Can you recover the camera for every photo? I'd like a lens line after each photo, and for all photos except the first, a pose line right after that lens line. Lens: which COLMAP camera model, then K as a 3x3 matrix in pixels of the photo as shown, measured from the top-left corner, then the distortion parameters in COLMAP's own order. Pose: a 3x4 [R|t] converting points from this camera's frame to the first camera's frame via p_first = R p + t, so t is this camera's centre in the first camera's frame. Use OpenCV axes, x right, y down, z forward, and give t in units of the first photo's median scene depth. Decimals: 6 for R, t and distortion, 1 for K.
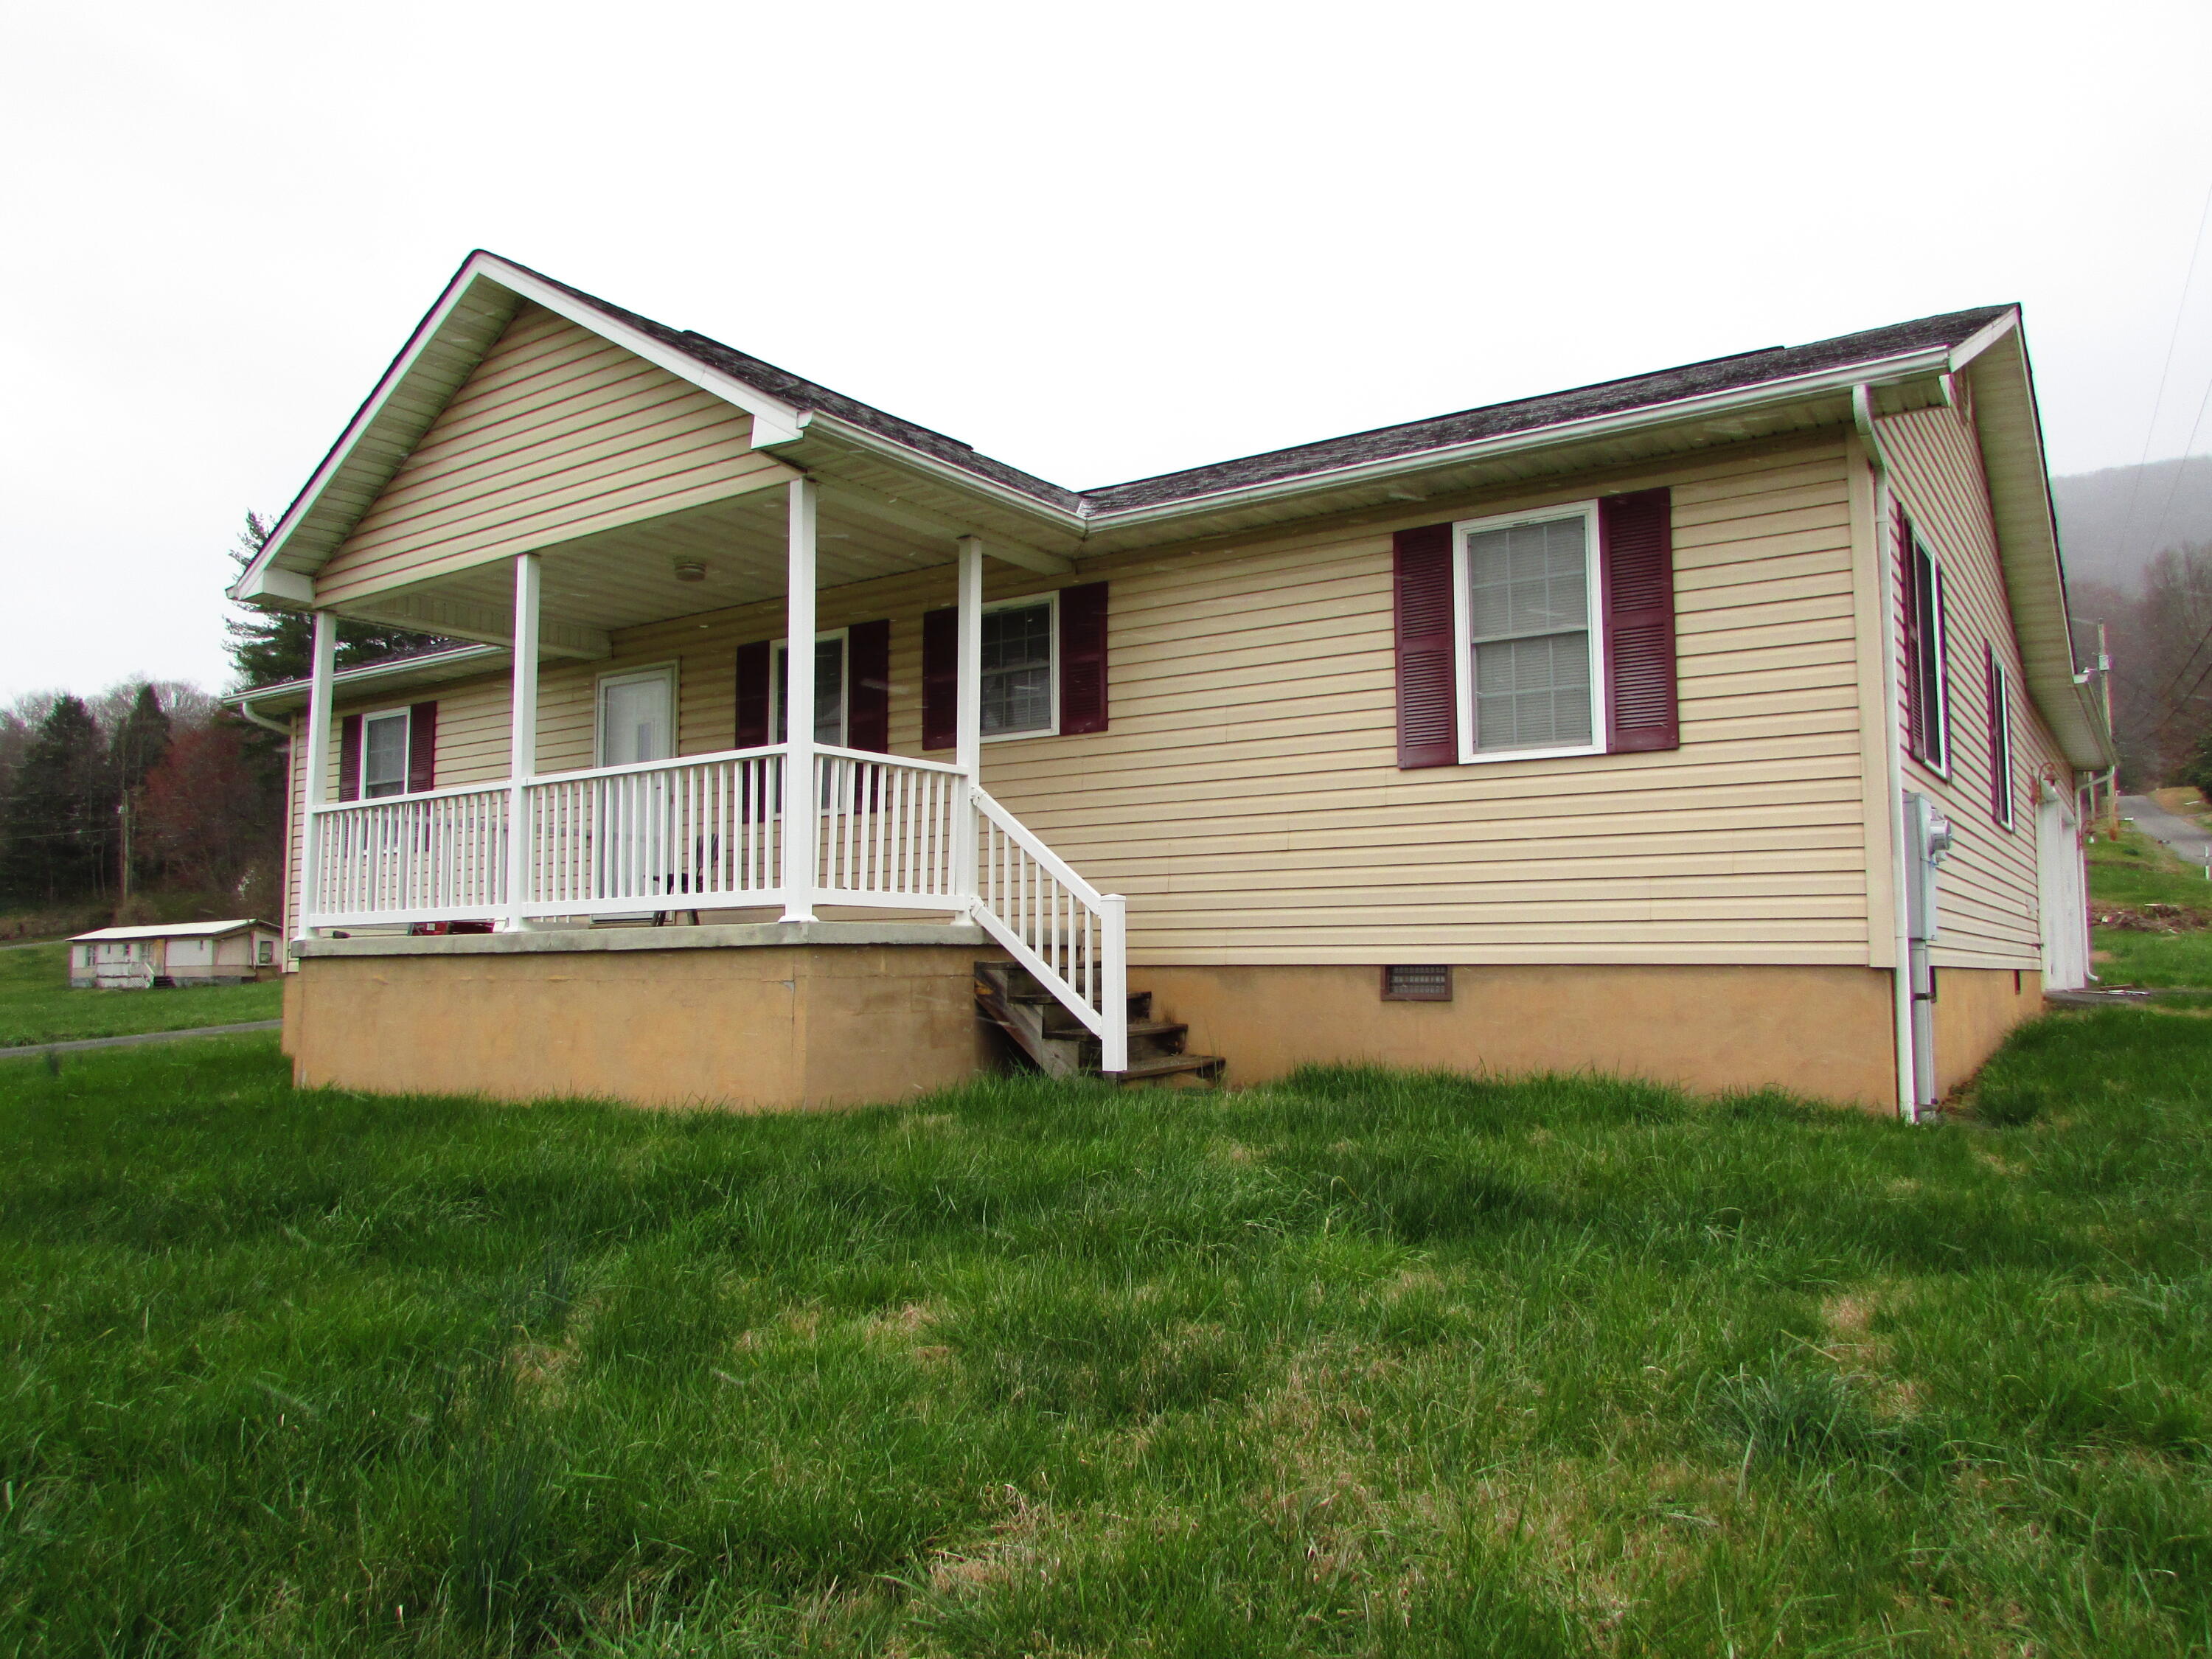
lens RADIAL K [[1588.7, 0, 1106.0], [0, 1588.7, 829.5], [0, 0, 1]] dist [-0.004097, -0.004022]
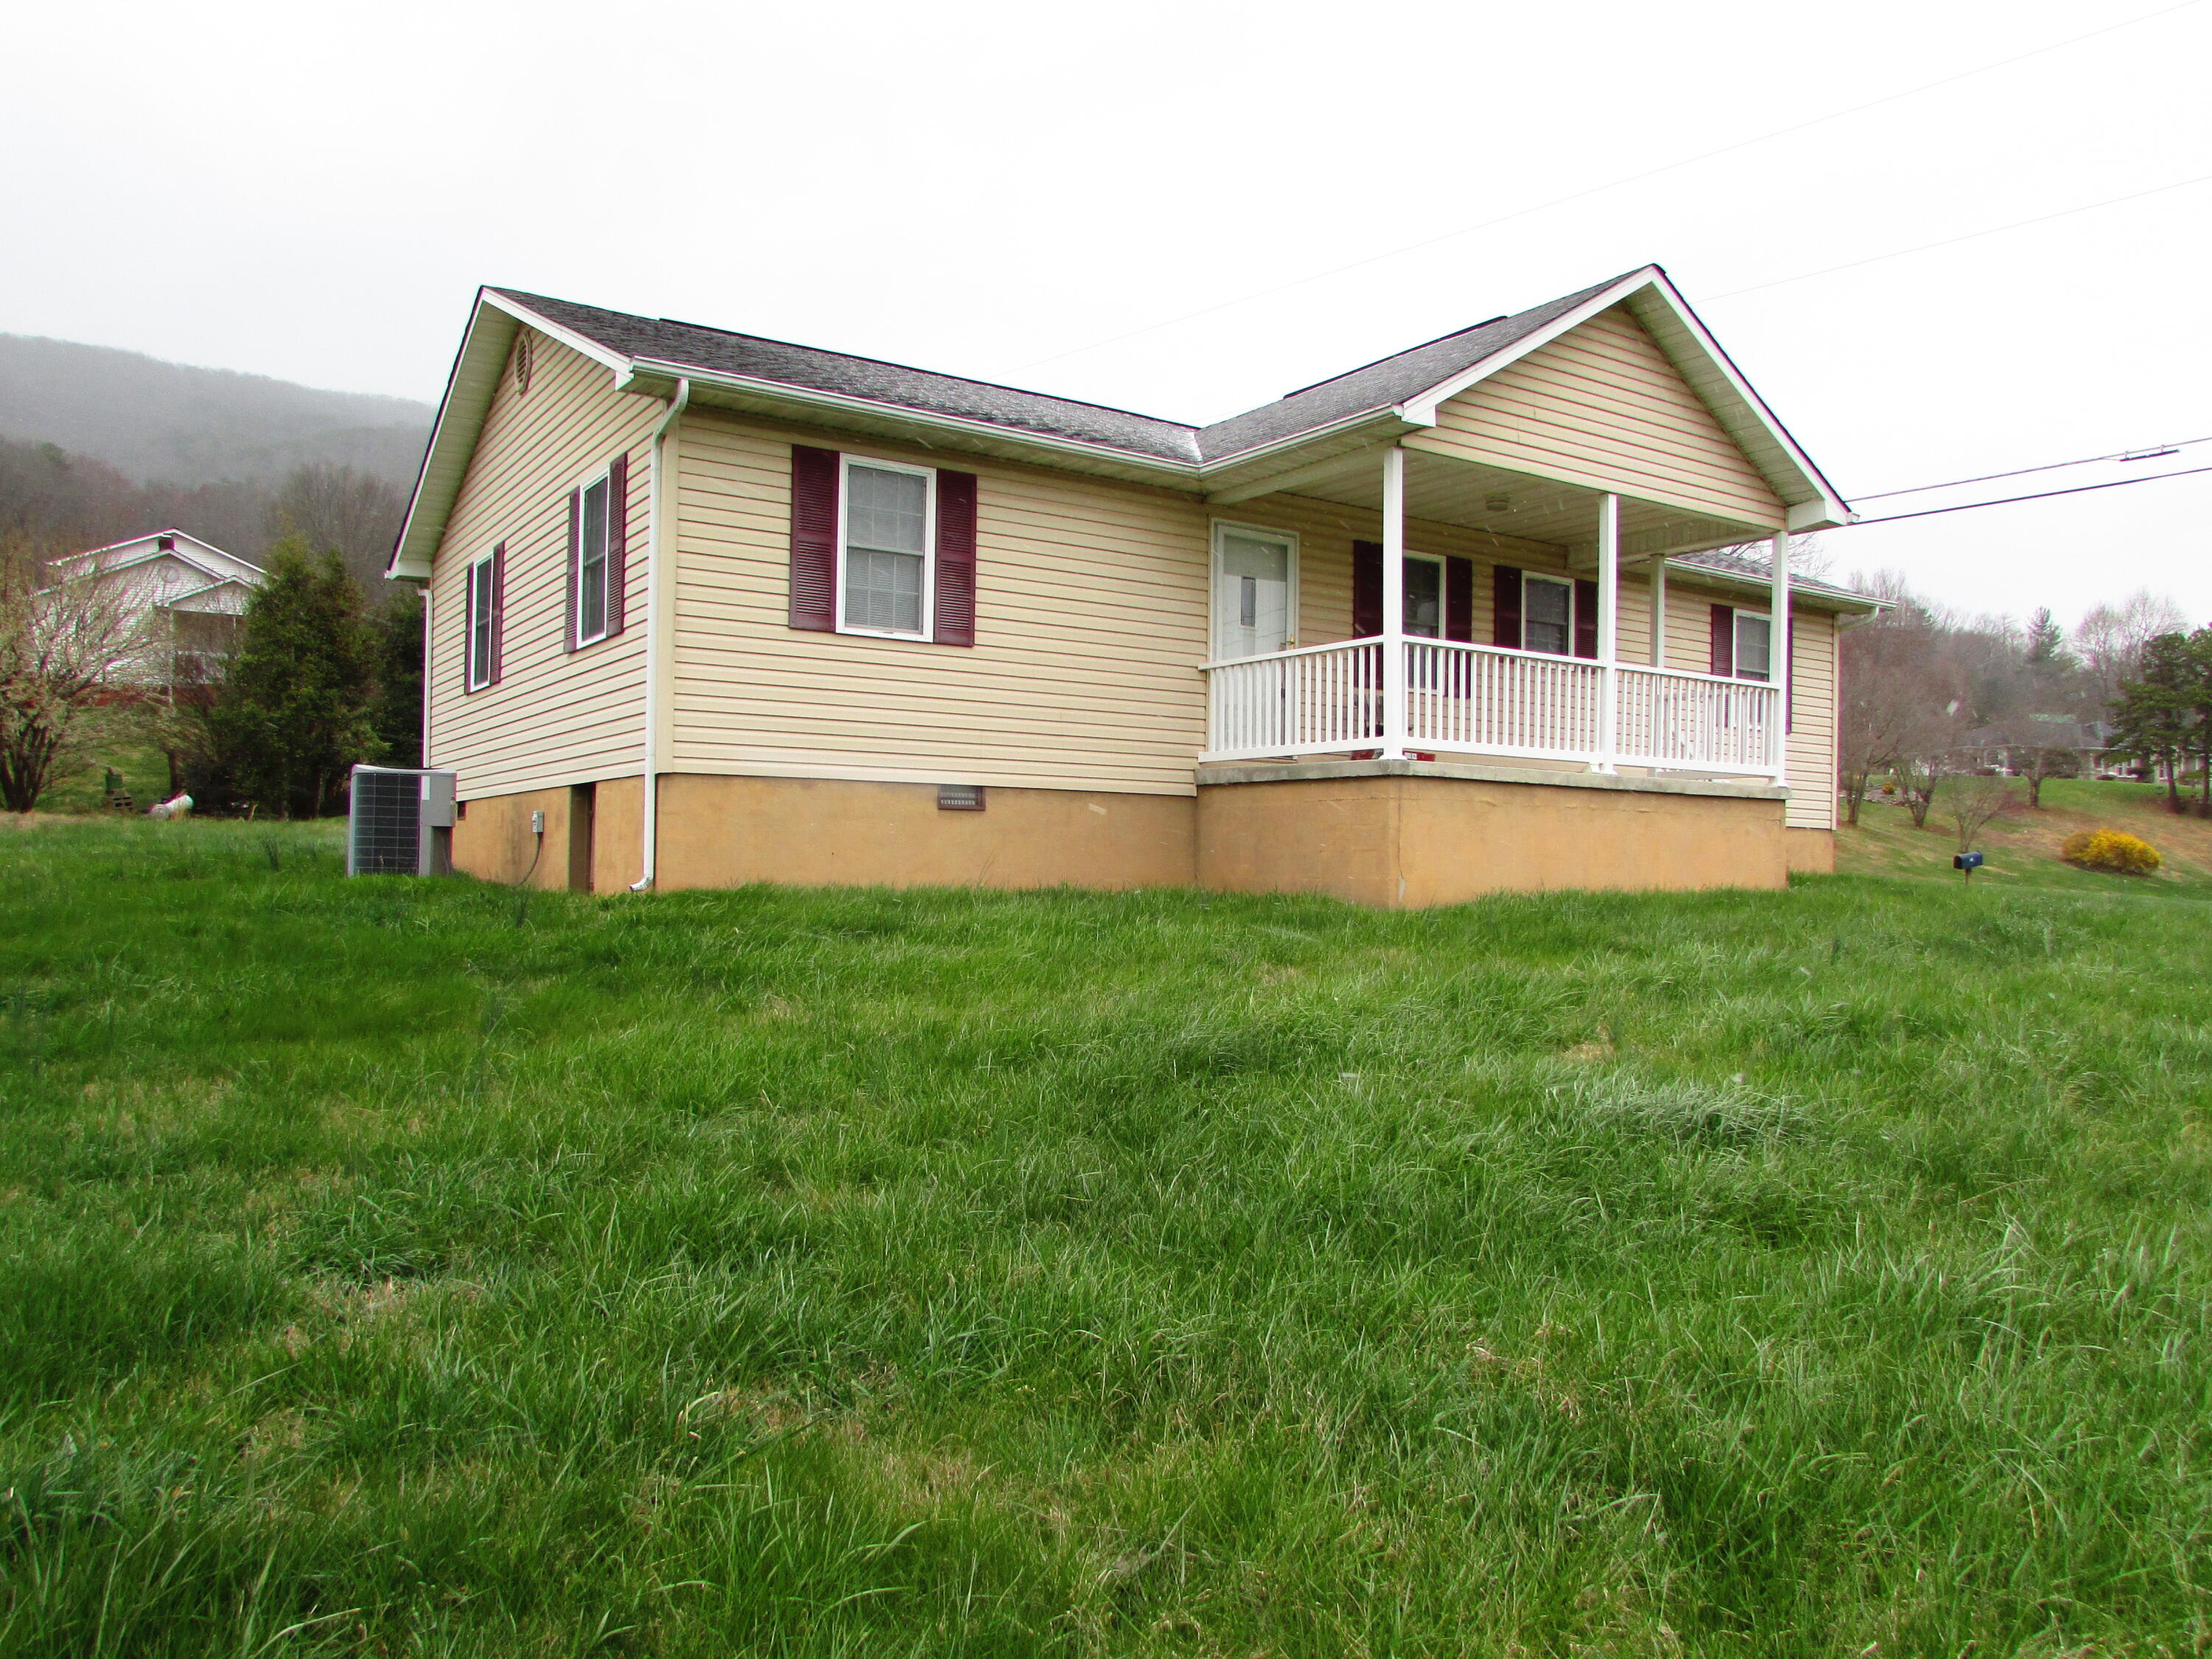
lens RADIAL K [[1584.7, 0, 1106.0], [0, 1584.7, 829.5], [0, 0, 1]] dist [-0.032739, -0.009038]
pose [[0.368035, 0.035088, 0.929150, -1.871386], [-0.100219, 0.994963, 0.002124, 0.159712], [-0.924395, -0.093900, 0.369698, 0.932791]]
